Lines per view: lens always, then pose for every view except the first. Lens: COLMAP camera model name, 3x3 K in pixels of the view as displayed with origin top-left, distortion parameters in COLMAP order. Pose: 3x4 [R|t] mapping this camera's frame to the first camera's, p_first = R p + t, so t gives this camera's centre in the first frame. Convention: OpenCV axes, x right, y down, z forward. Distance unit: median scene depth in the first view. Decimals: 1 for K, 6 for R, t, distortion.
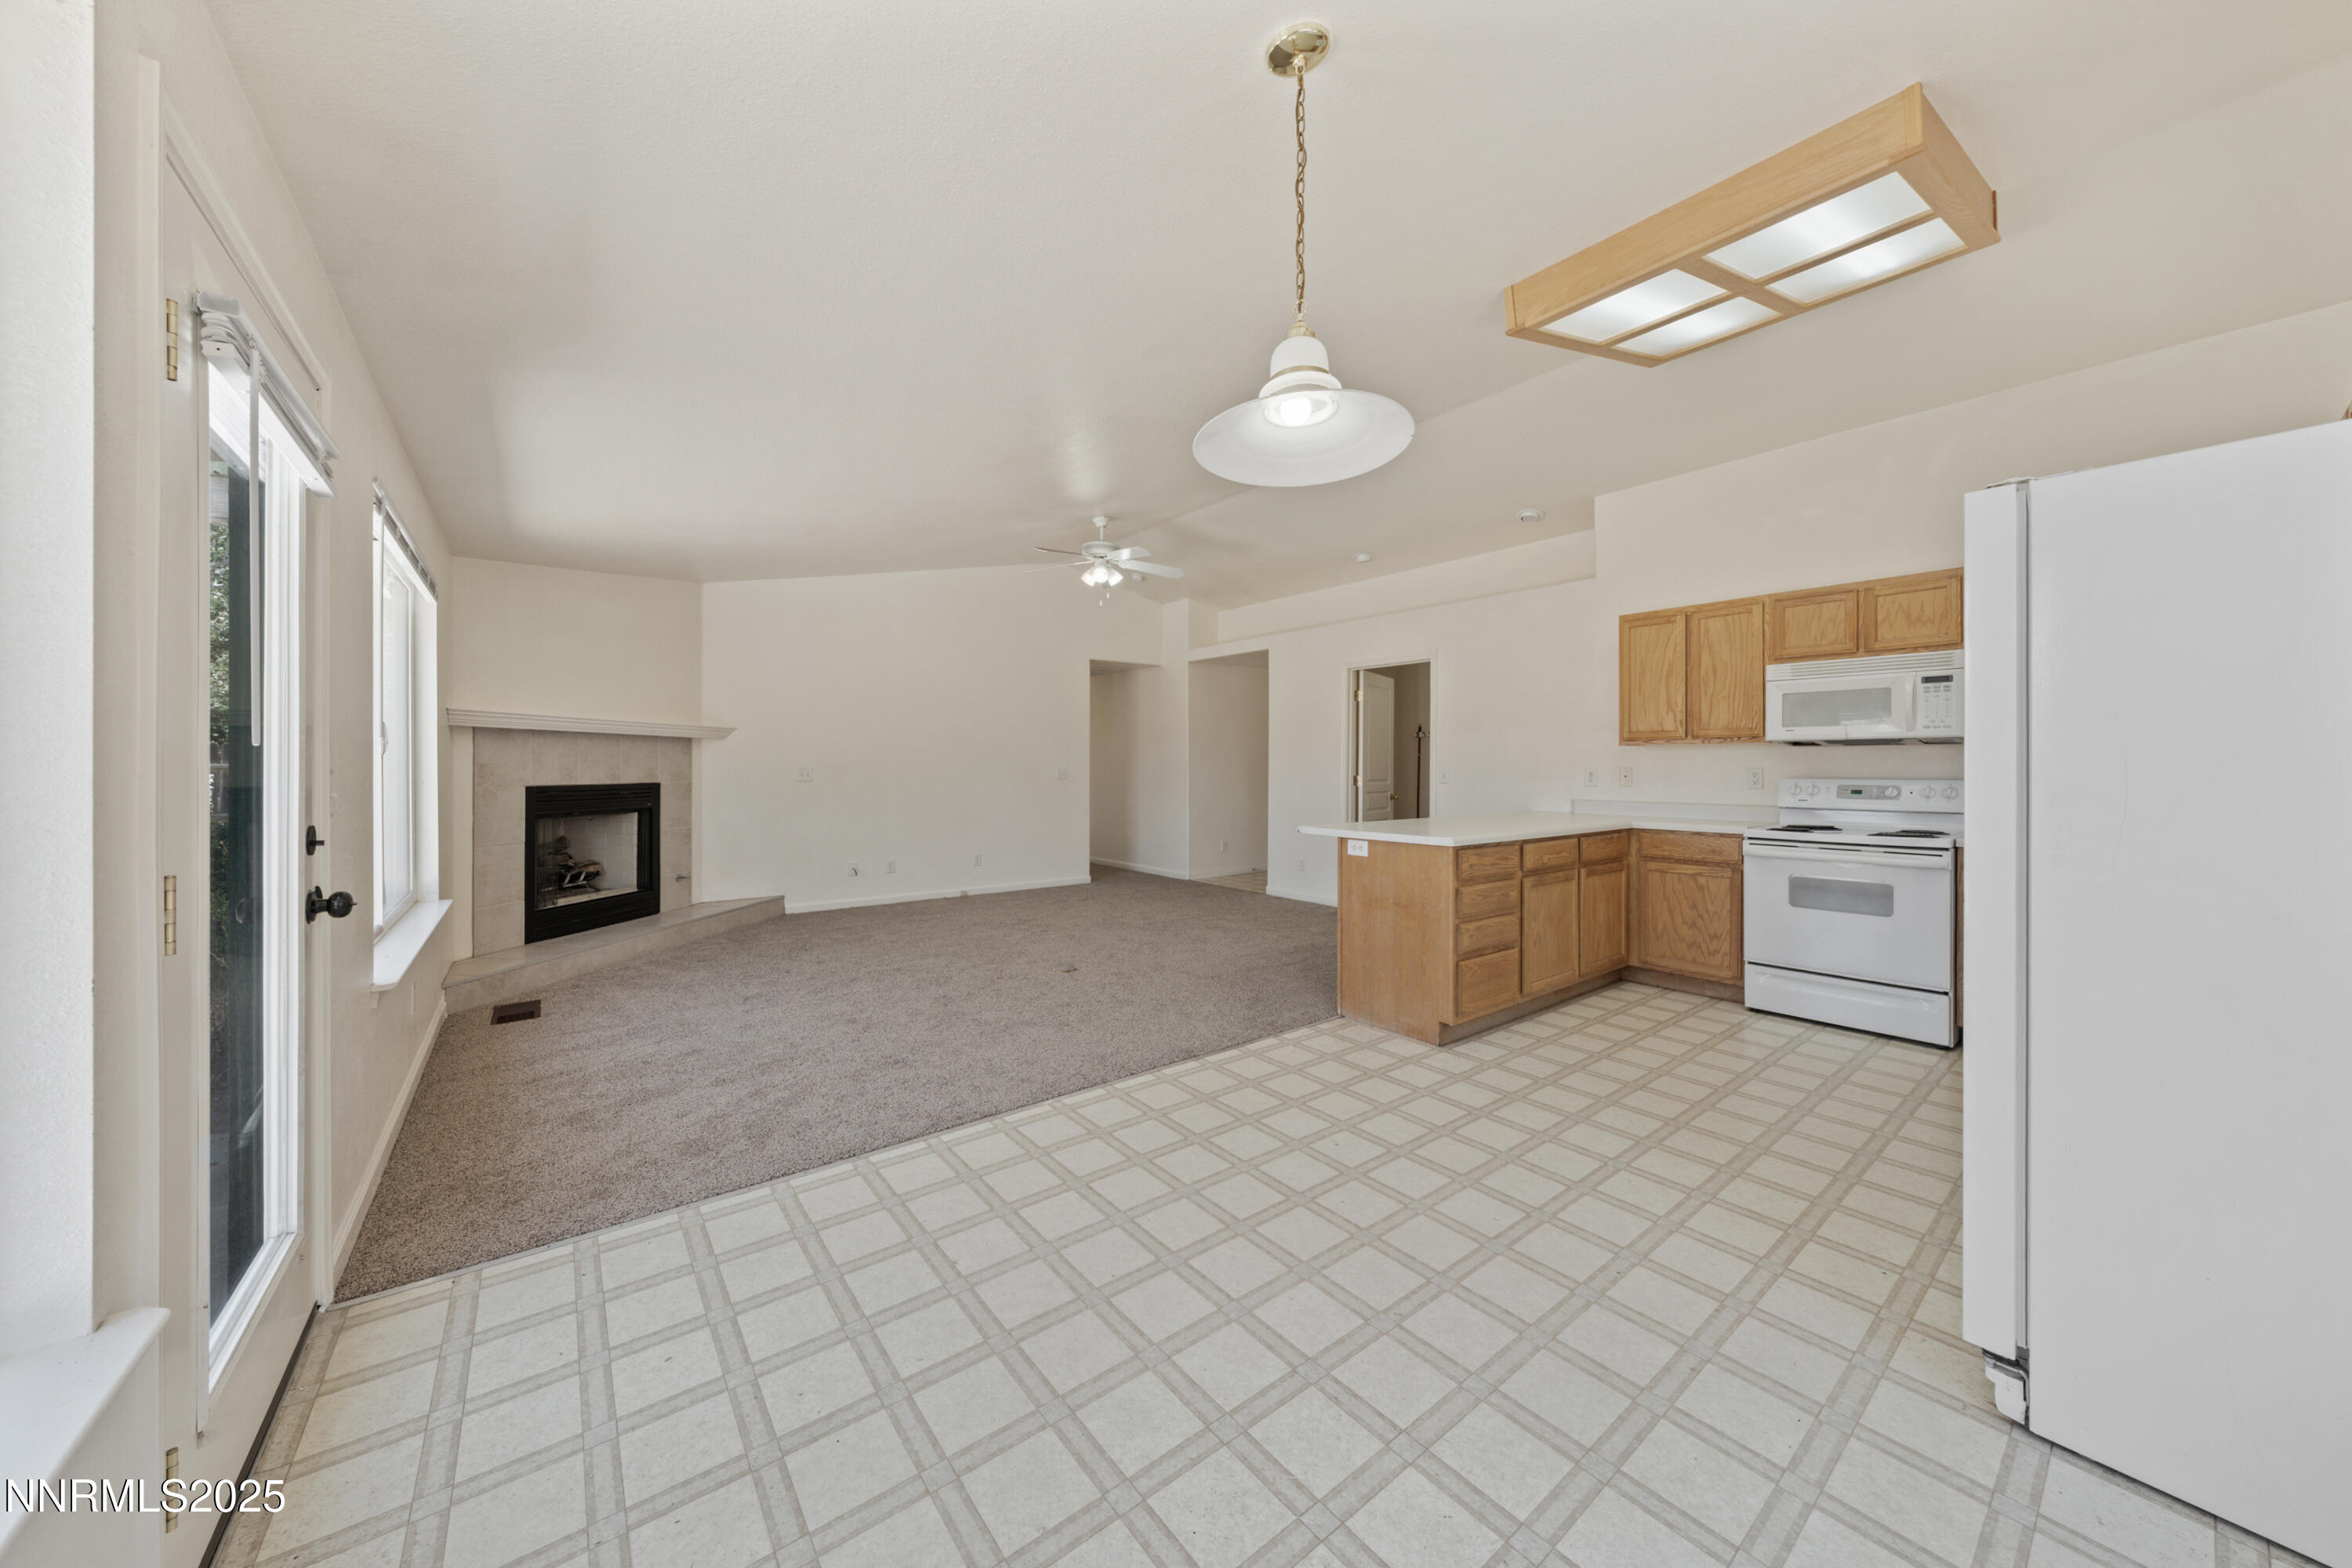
lens RADIAL K [[801.4, 0, 1172.2], [0, 801.4, 765.7], [0, 0, 1]] dist [-0.002613, -0.000102]
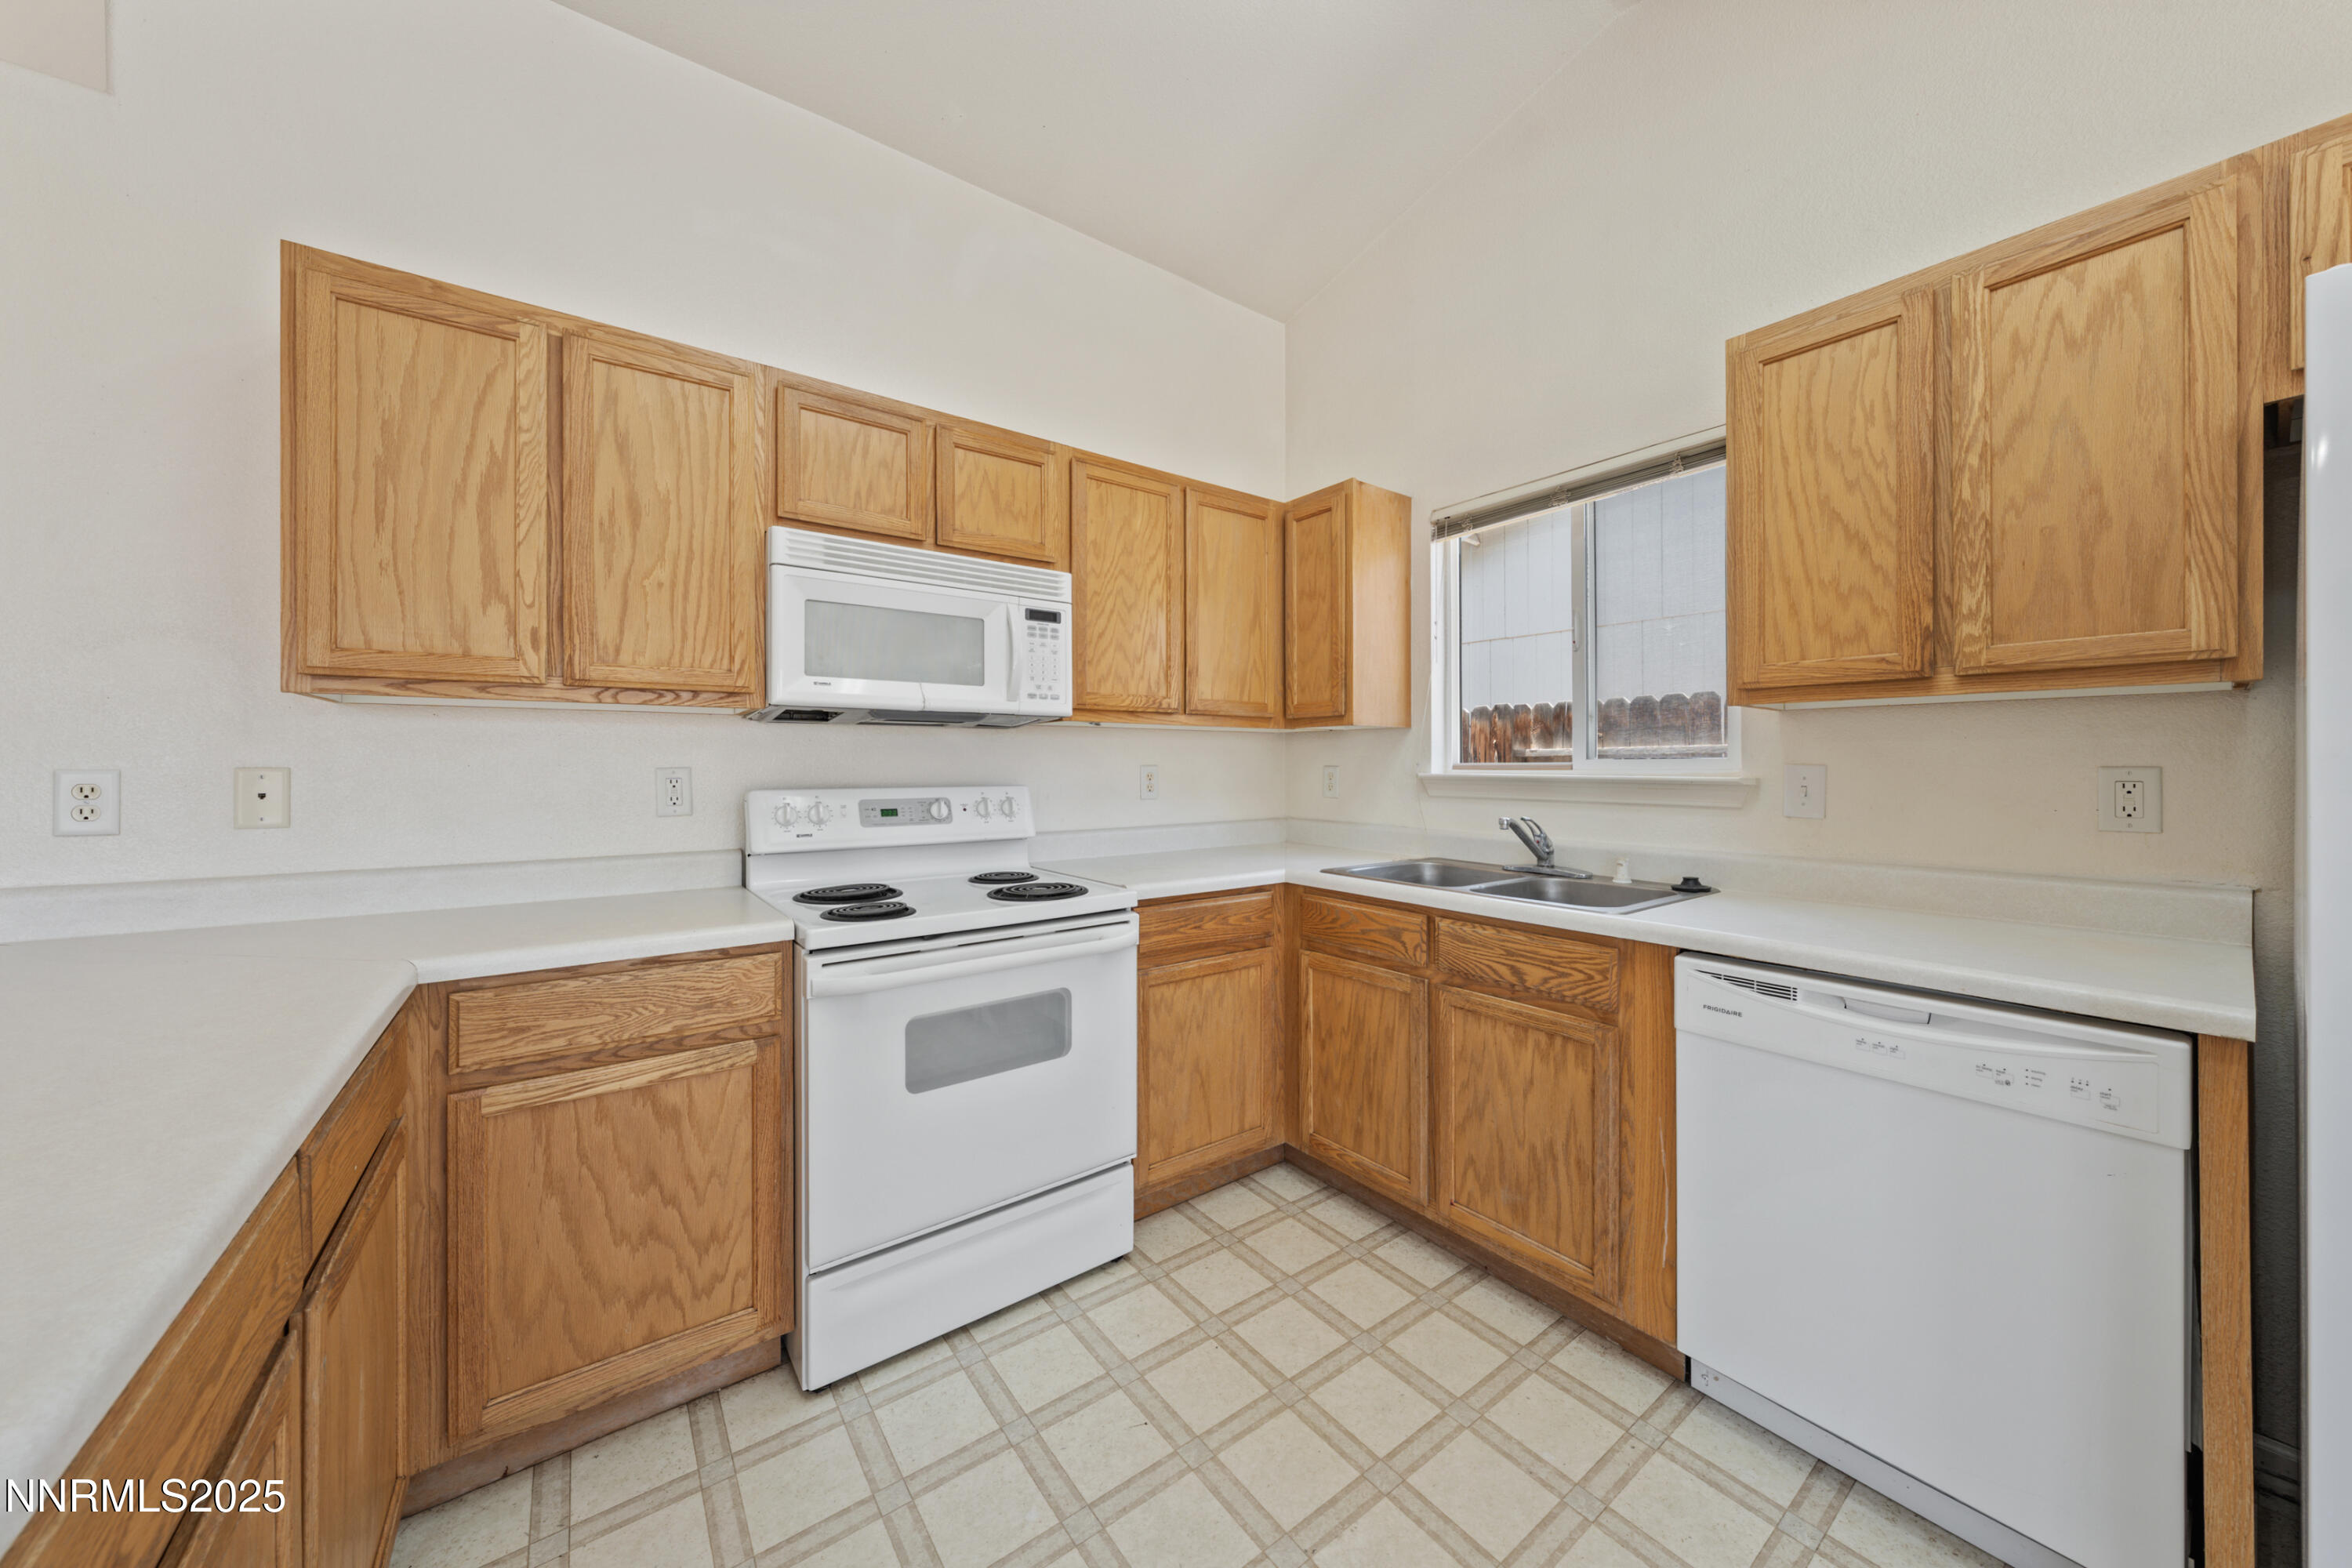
lens RADIAL K [[801.4, 0, 1172.2], [0, 801.4, 765.7], [0, 0, 1]] dist [-0.002613, -0.000102]
pose [[0.025109, -0.001208, 0.999684, 0.289104], [-0.001106, 0.999999, 0.001236, 0.000953], [-0.999684, -0.001137, 0.025108, 0.695463]]
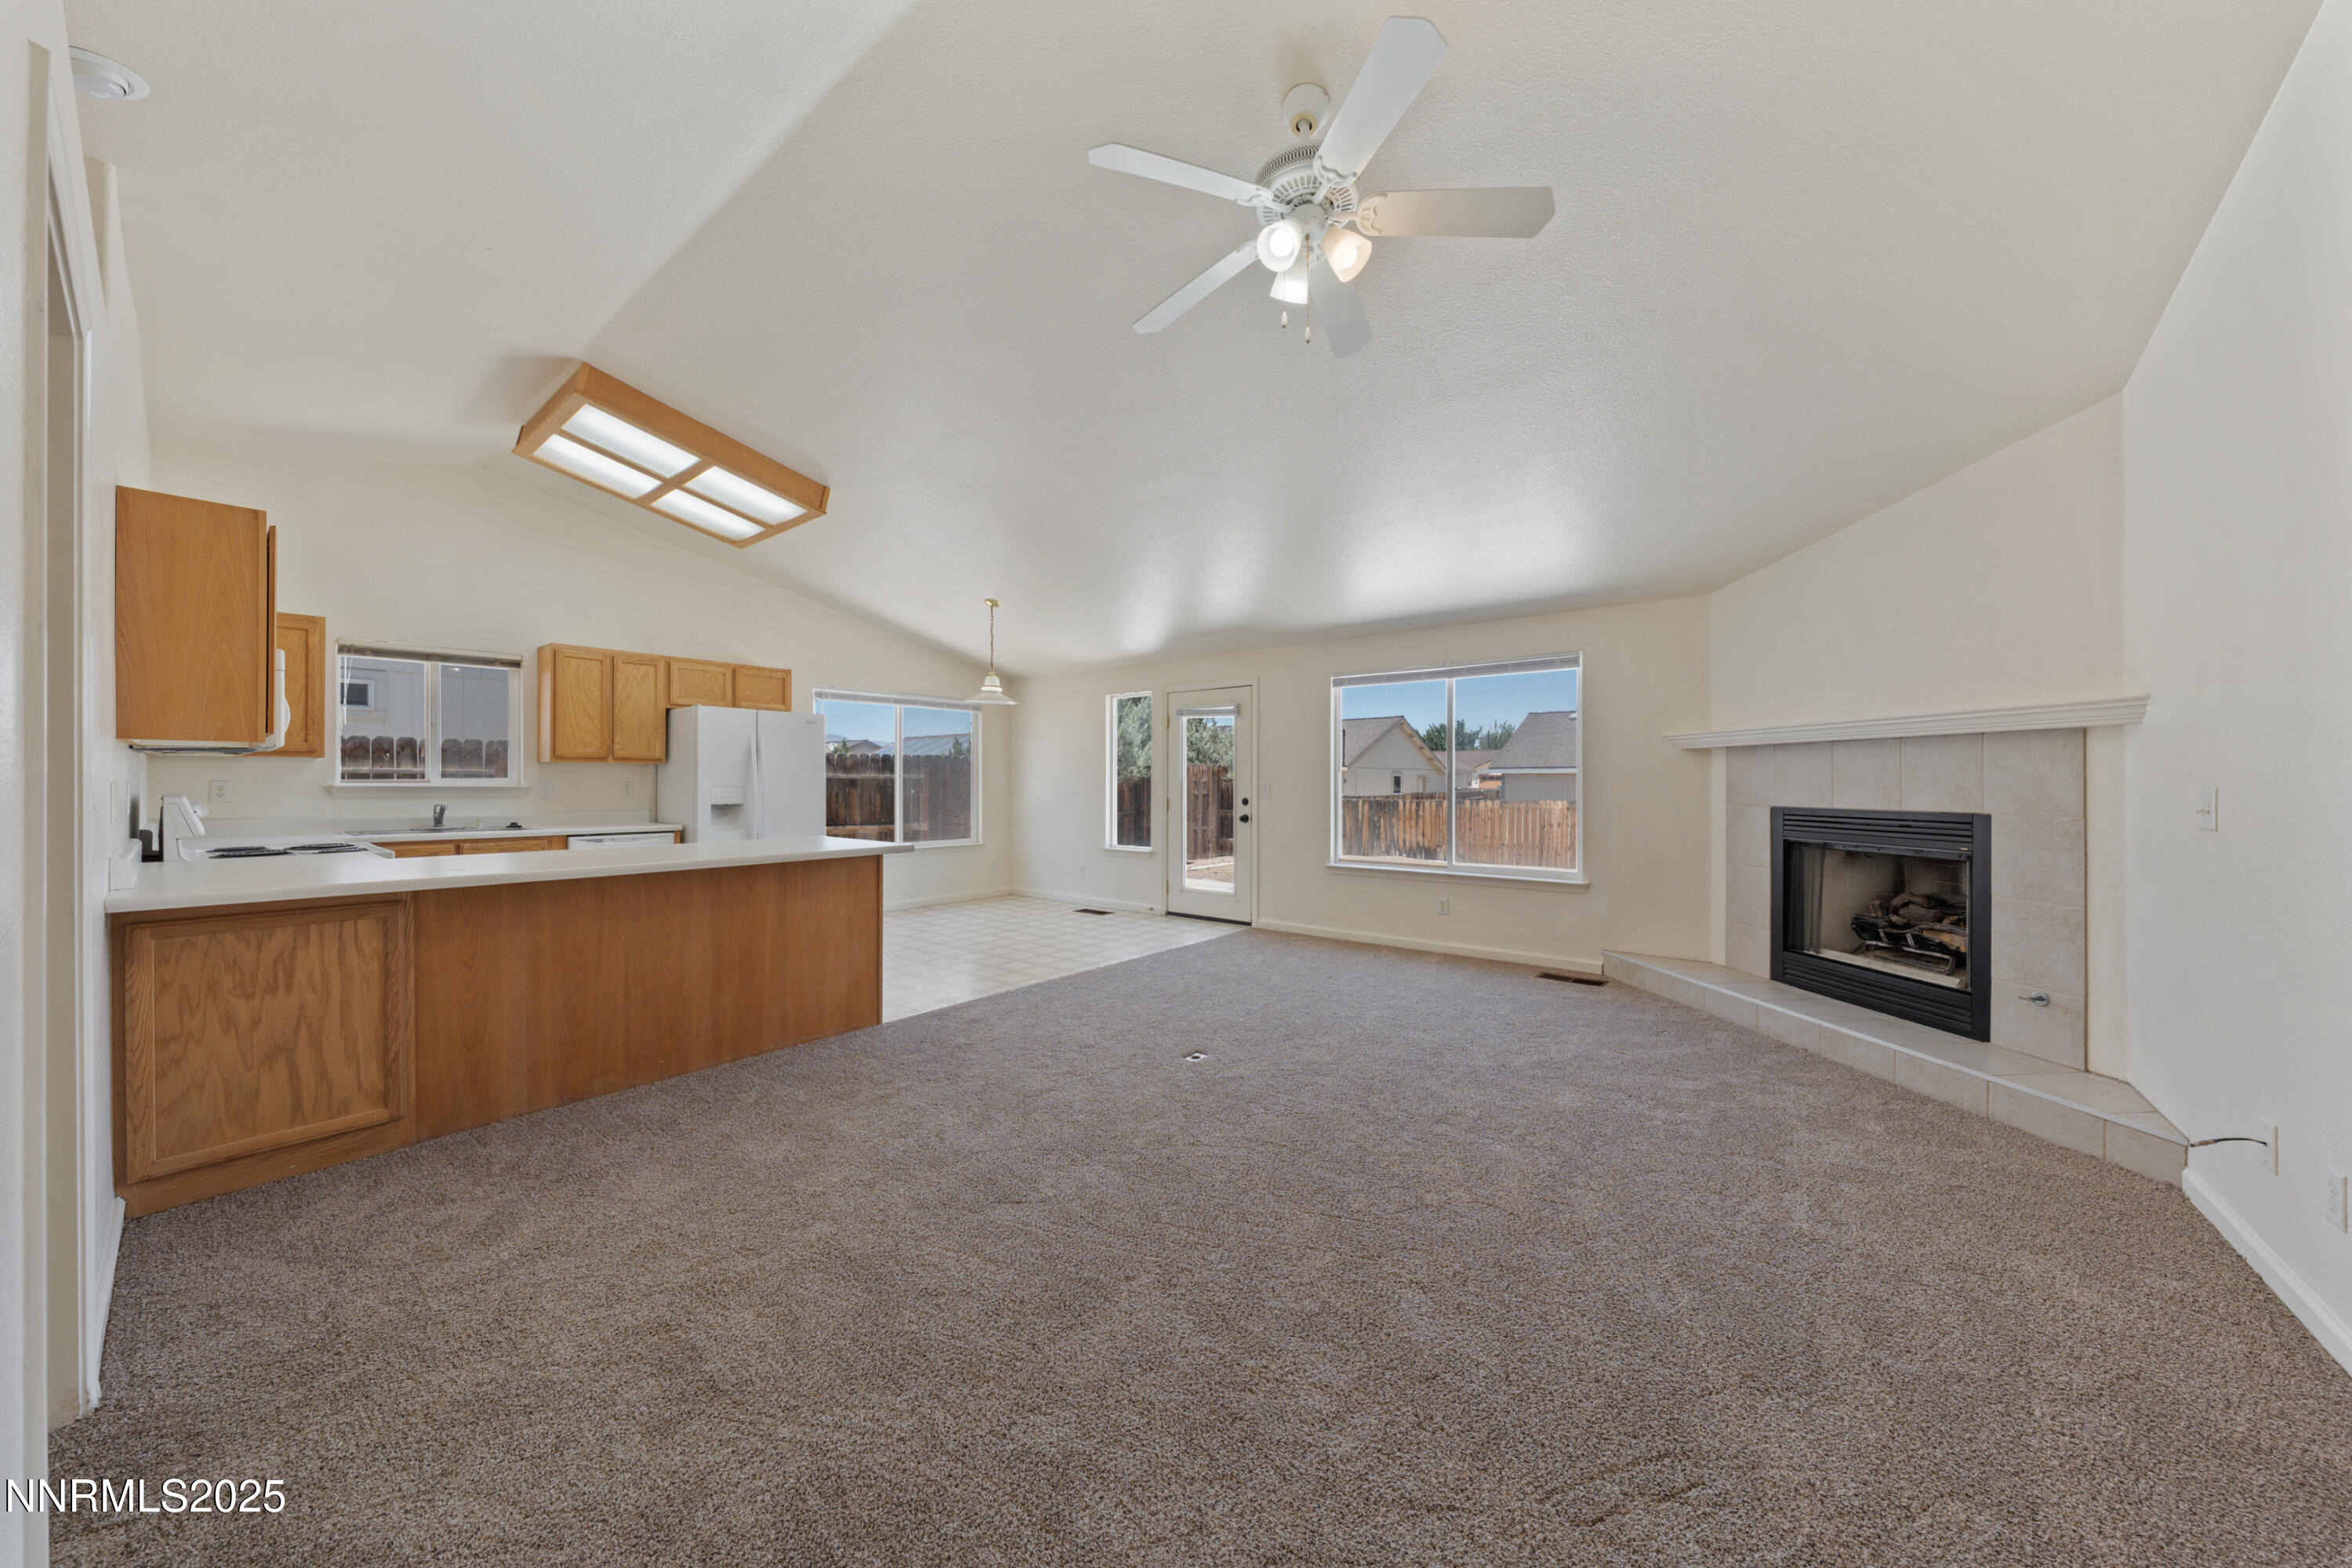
lens RADIAL K [[796.8, 0, 1172.4], [0, 796.8, 780.2], [0, 0, 1]] dist [-0.001451, -0.000106]
pose [[-0.972709, -0.004214, -0.231990, 0.069880], [-0.003190, 0.999983, -0.004791, 0.002150], [0.232007, -0.003920, -0.972706, 1.743939]]
